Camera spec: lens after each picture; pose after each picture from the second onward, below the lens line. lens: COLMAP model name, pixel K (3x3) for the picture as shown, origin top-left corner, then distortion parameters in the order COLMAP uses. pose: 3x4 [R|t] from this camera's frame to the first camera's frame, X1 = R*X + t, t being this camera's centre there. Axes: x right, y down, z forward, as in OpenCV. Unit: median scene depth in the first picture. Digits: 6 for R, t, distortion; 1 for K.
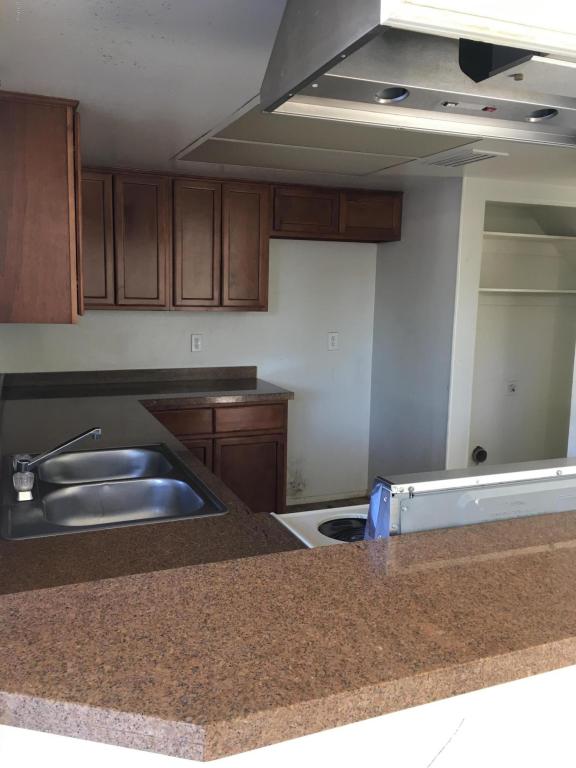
lens RADIAL K [[664.6, 0, 288.2], [0, 664.6, 383.0], [0, 0, 1]] dist [0.033767, -0.025348]
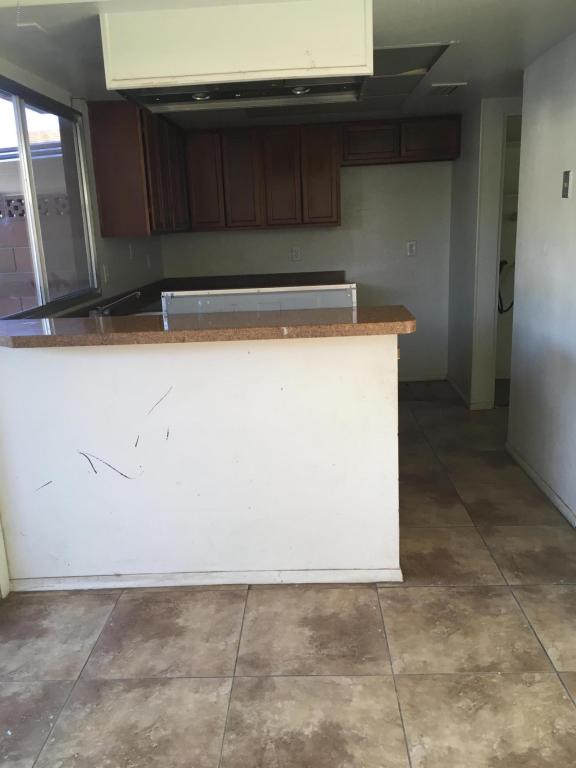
lens RADIAL K [[664.6, 0, 286.8], [0, 664.6, 385.1], [0, 0, 1]] dist [0.033767, -0.025348]
pose [[0.912381, 0.036026, -0.407754, 0.441459], [0.006291, 0.994768, 0.101966, 0.072496], [0.409294, -0.095597, 0.907381, -0.264767]]
